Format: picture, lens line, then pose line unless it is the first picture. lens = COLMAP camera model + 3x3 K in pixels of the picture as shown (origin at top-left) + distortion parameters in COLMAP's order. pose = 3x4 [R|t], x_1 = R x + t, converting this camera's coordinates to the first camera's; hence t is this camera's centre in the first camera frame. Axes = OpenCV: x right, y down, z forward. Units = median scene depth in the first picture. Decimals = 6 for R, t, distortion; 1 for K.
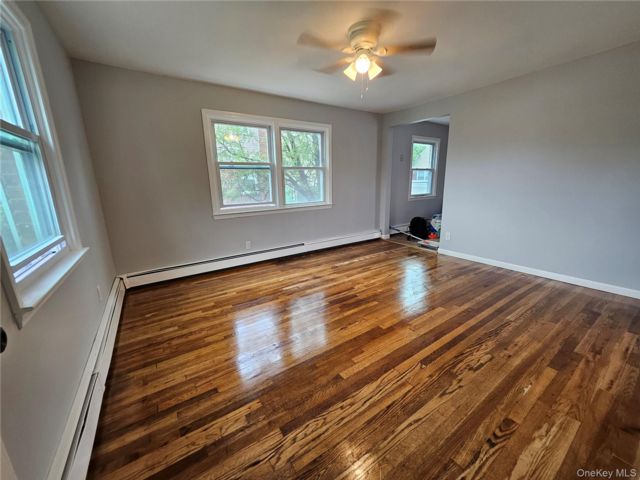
lens RADIAL K [[251.0, 0, 318.8], [0, 251.0, 240.0], [0, 0, 1]] dist [-0.001997, 0.000733]
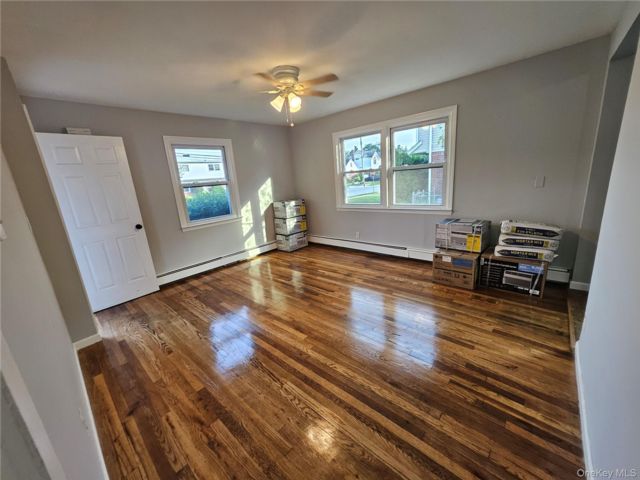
lens RADIAL K [[251.0, 0, 316.8], [0, 251.0, 238.5], [0, 0, 1]] dist [-0.001997, 0.000733]
pose [[0.243966, 0.231112, -0.941843, 1.103906], [-0.150667, 0.968429, 0.198608, -0.235221], [0.958008, 0.093451, 0.271085, 0.644475]]
